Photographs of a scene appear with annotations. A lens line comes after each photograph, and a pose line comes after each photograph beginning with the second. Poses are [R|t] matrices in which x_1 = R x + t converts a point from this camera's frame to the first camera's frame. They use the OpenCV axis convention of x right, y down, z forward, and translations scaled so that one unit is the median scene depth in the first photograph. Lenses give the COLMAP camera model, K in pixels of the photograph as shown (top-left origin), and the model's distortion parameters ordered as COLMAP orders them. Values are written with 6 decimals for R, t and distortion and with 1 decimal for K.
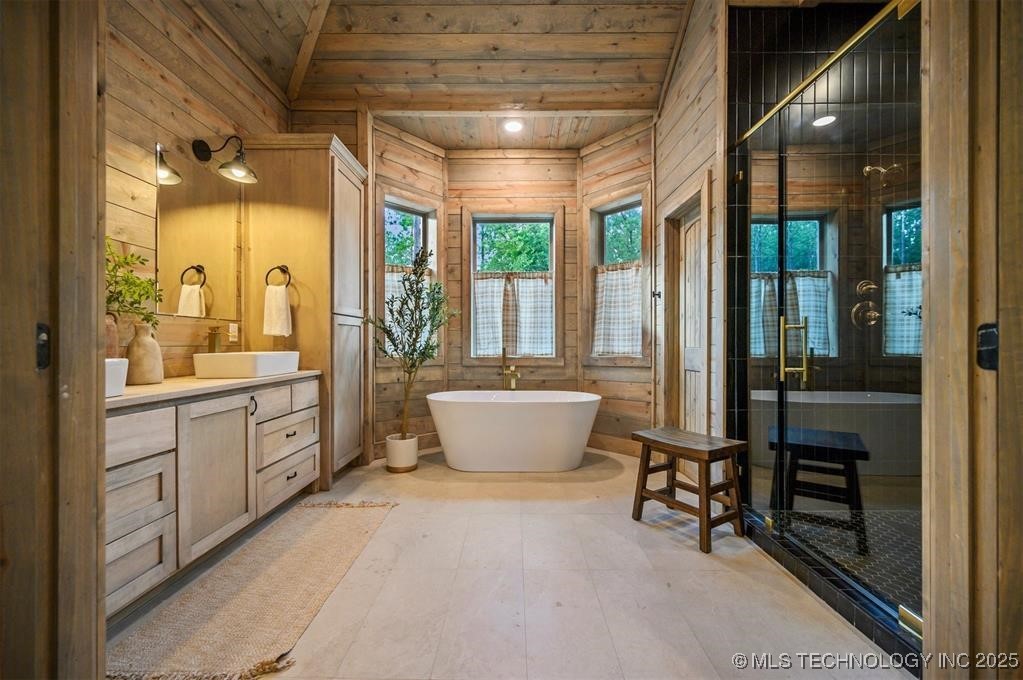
lens RADIAL K [[404.0, 0, 512.2], [0, 404.0, 343.9], [0, 0, 1]] dist [-0.009096, 0.000217]
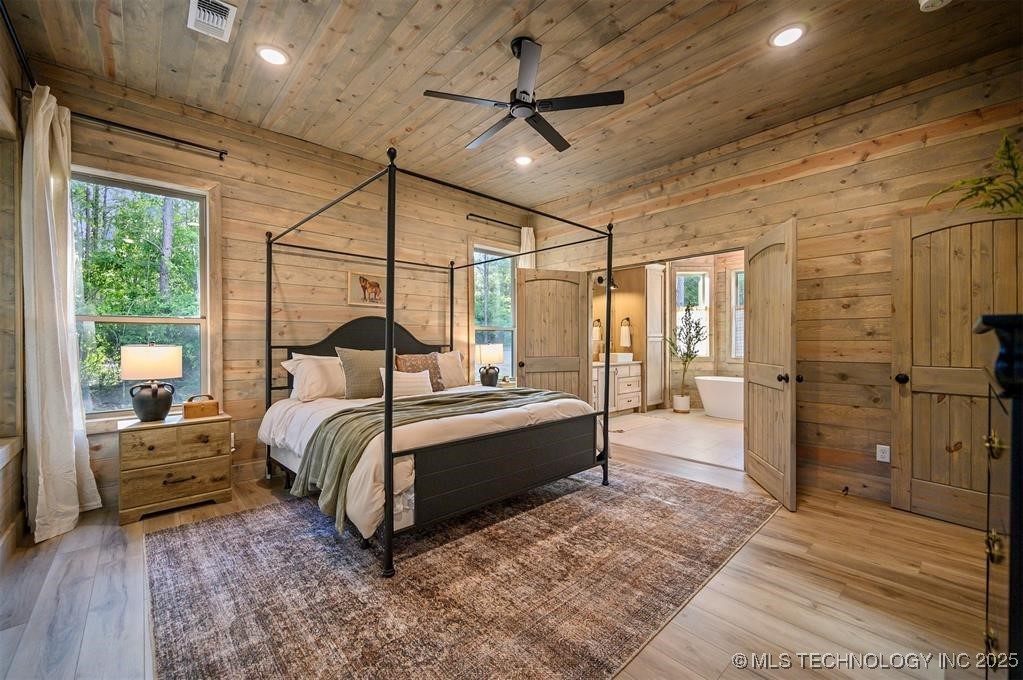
lens RADIAL K [[404.0, 0, 514.0], [0, 404.0, 343.3], [0, 0, 1]] dist [-0.009096, 0.000217]
pose [[0.679997, 0.001747, -0.733213, 0.751347], [-0.000047, 0.999997, 0.002338, -0.044459], [0.733215, -0.001555, 0.679995, -1.158856]]
